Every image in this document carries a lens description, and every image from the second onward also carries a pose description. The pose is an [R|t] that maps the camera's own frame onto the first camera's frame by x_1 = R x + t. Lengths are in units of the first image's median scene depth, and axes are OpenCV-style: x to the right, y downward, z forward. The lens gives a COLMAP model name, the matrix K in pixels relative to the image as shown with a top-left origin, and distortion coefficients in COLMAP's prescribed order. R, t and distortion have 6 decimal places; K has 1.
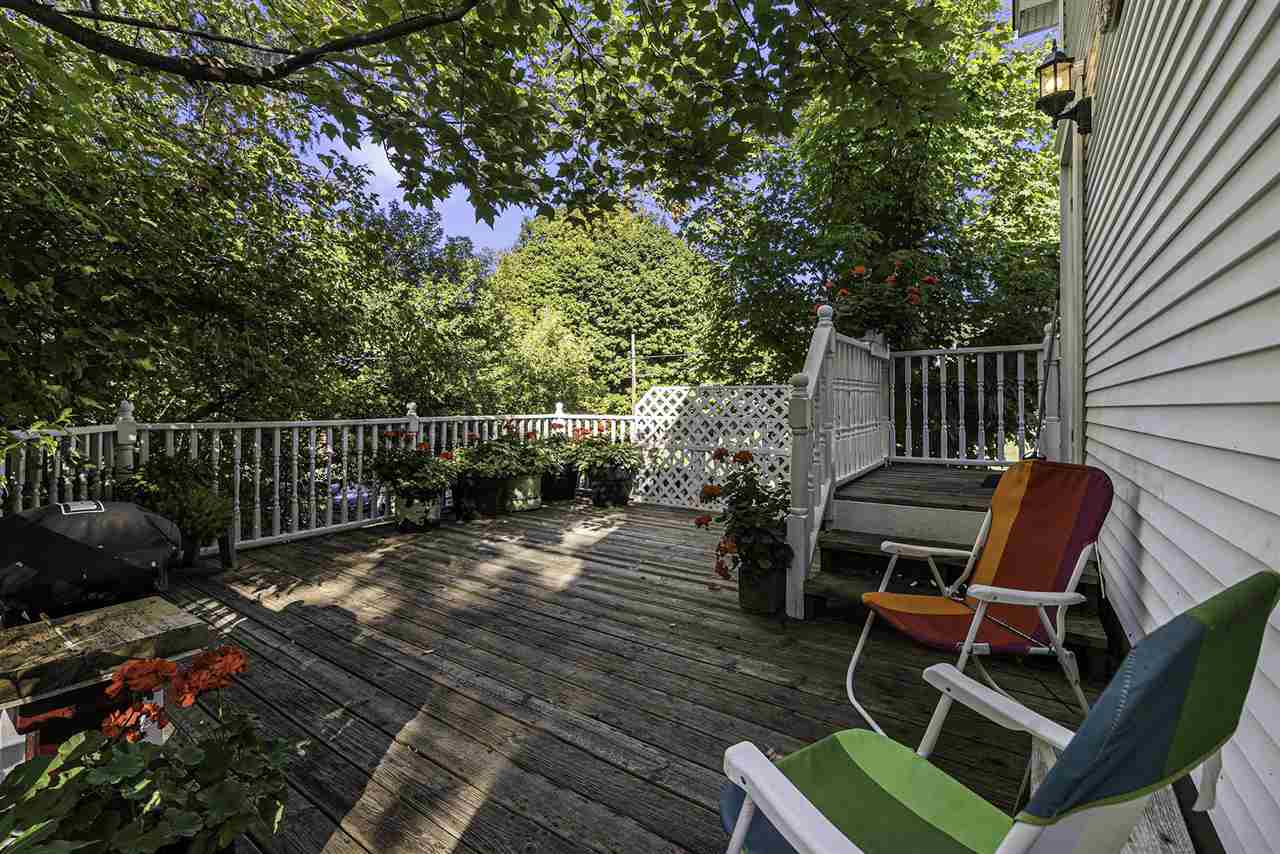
lens RADIAL K [[555.9, 0, 632.5], [0, 555.9, 397.2], [0, 0, 1]] dist [0.002071, 0.000324]
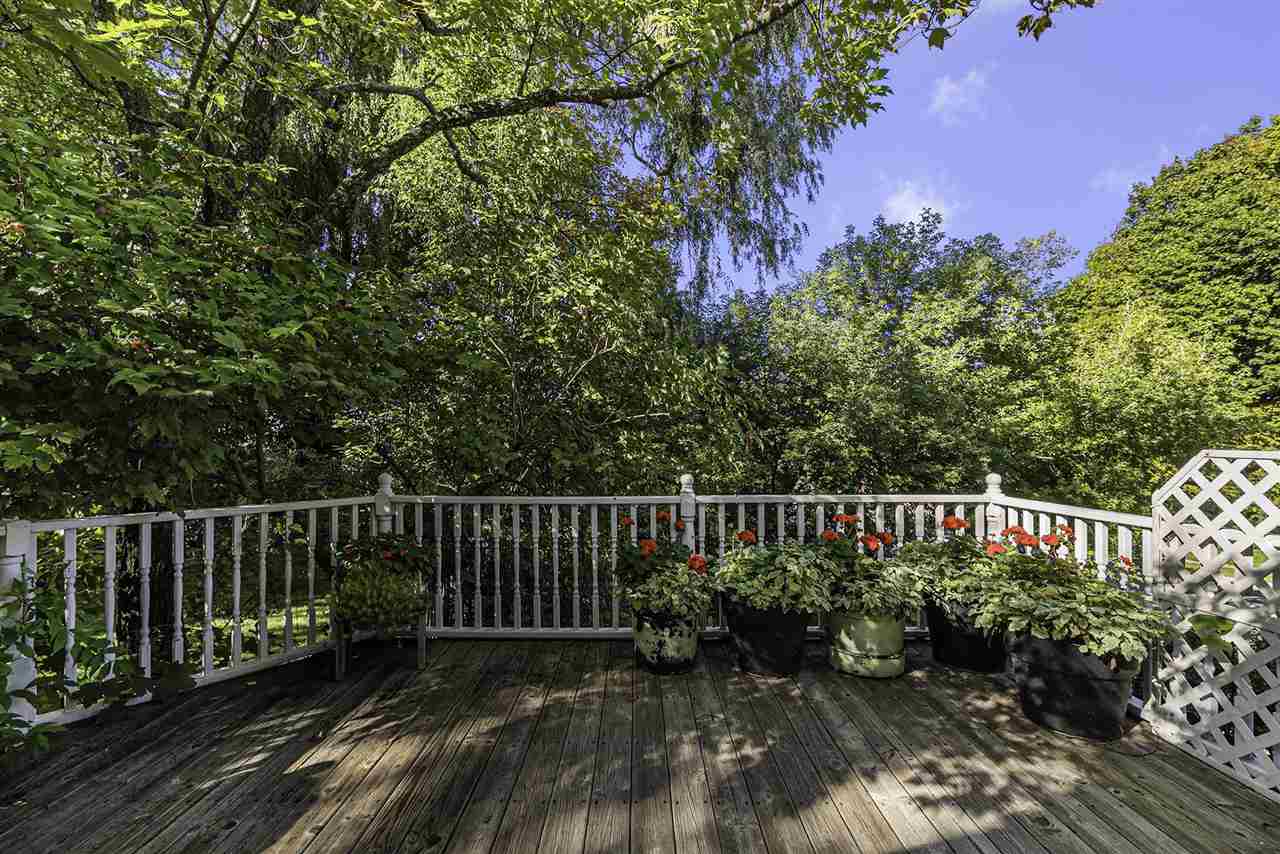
lens RADIAL K [[555.9, 0, 639.2], [0, 555.9, 435.5], [0, 0, 1]] dist [0.002071, 0.000324]
pose [[0.572971, -0.014325, -0.819450, 0.122340], [0.010476, 0.999894, -0.010154, -0.027639], [0.819509, -0.002767, 0.573060, 0.455633]]
